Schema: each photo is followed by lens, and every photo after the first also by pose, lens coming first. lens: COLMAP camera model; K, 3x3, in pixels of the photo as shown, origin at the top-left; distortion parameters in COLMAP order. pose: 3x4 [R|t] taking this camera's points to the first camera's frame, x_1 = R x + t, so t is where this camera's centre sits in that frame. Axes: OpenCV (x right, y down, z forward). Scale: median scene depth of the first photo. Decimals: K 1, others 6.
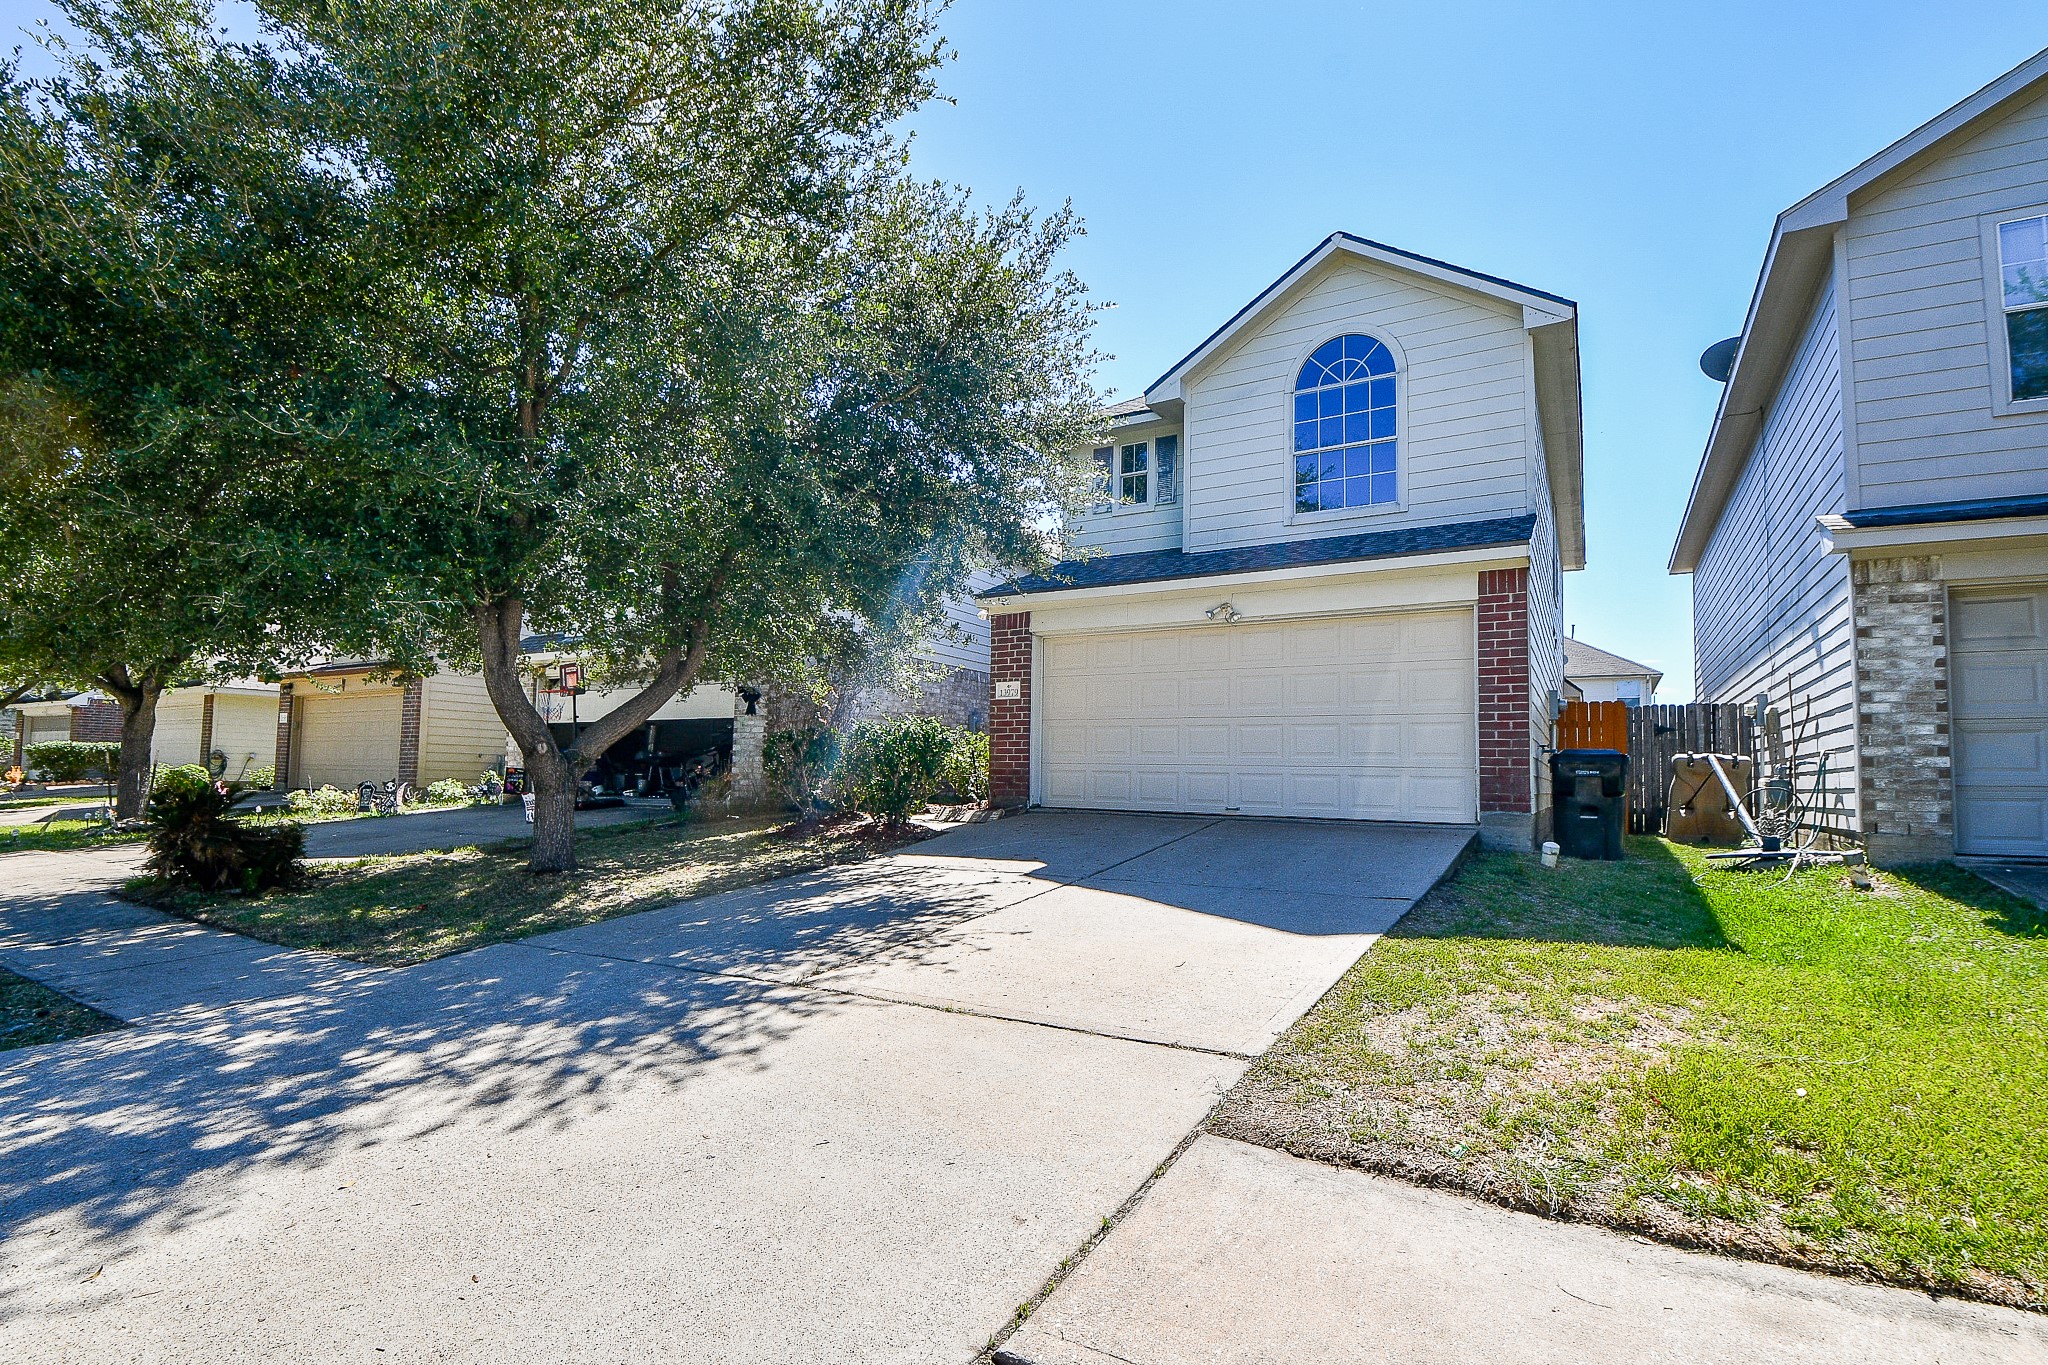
lens RADIAL K [[956.7, 0, 1024.1], [0, 956.7, 711.6], [0, 0, 1]] dist [0.034166, -0.043083]
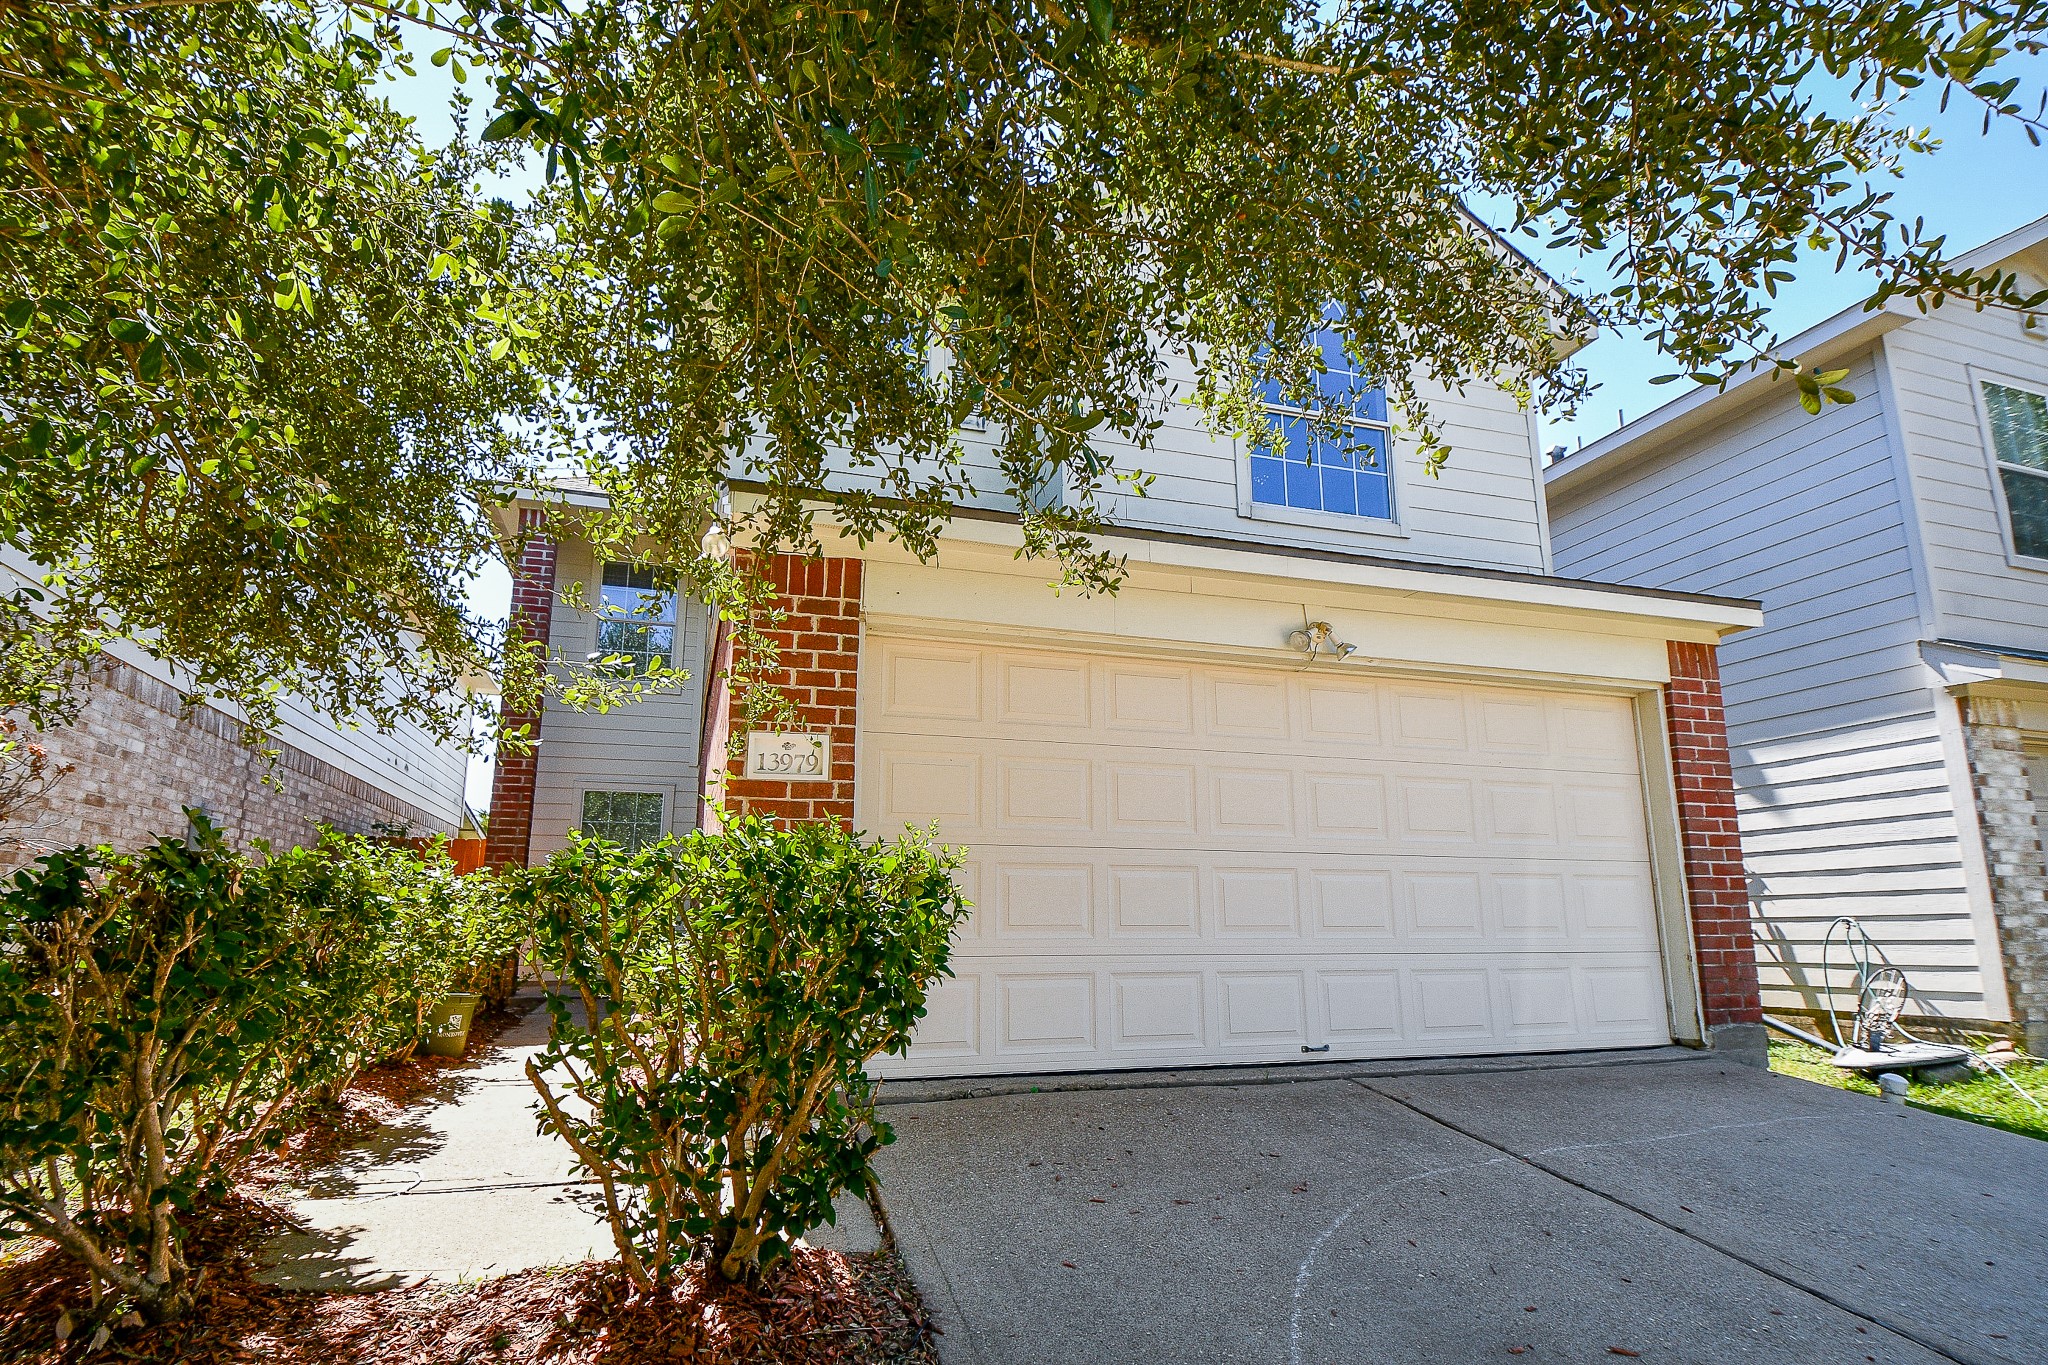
lens RADIAL K [[1071.0, 0, 1026.3], [0, 1071.0, 692.7], [0, 0, 1]] dist [0.023374, -0.032678]
pose [[0.659563, 0.139879, 0.738519, -0.313073], [-0.039385, 0.987613, -0.151884, 0.014616], [-0.750617, 0.071090, 0.656903, 0.791415]]
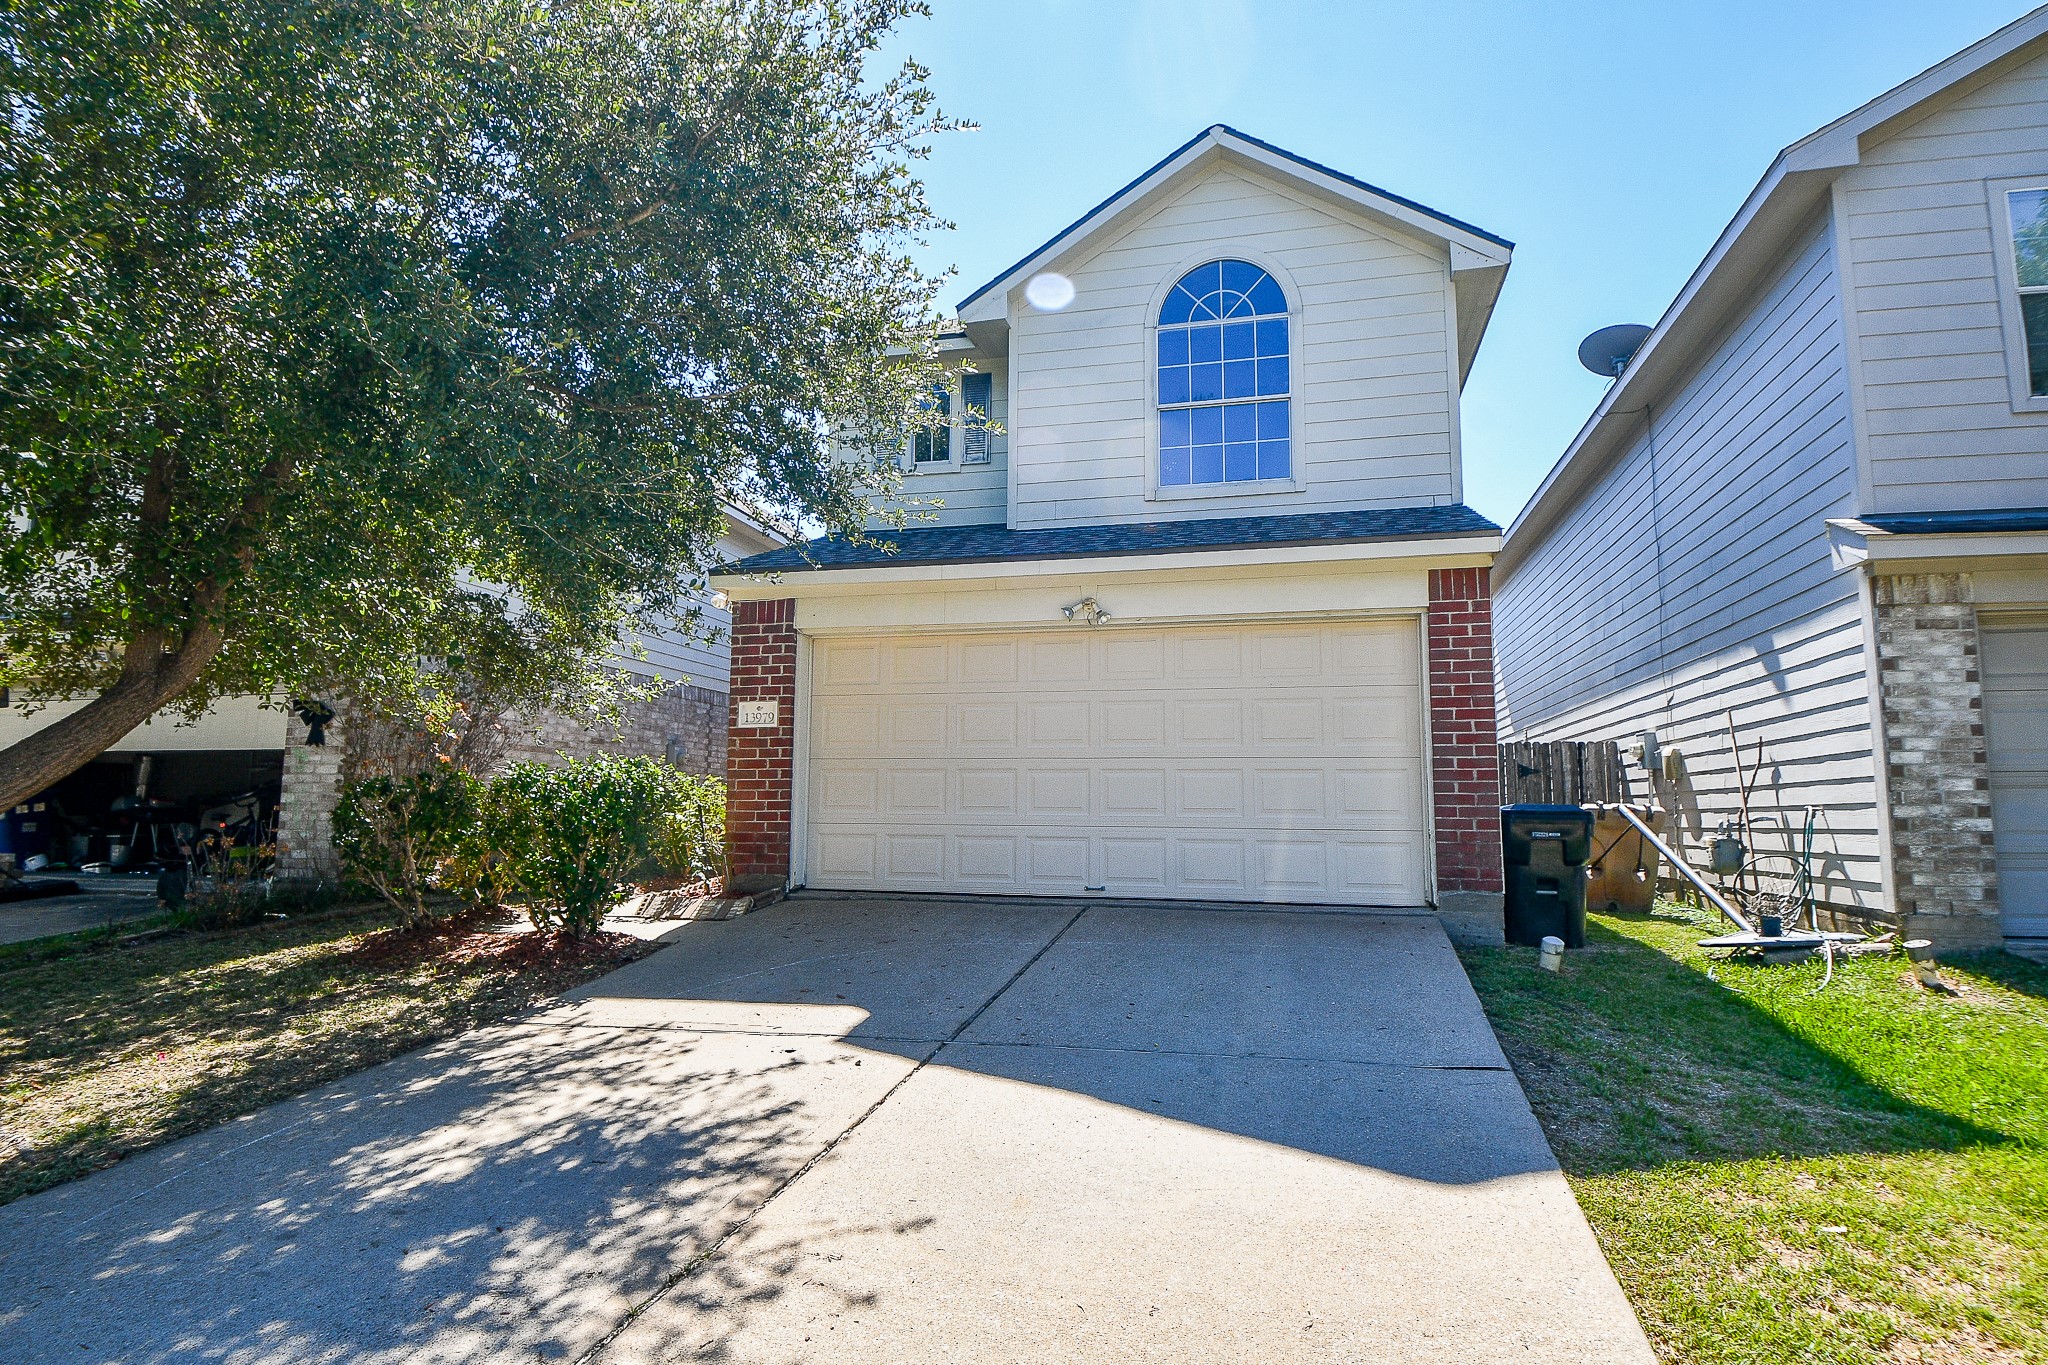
lens RADIAL K [[1078.6, 0, 1024.0], [0, 1078.6, 682.5], [0, 0, 1]] dist [0.048413, -0.061458]
pose [[0.956757, 0.023900, 0.289905, -0.070213], [-0.010348, 0.998785, -0.048190, -0.011913], [-0.290705, 0.043106, 0.955841, 0.263497]]
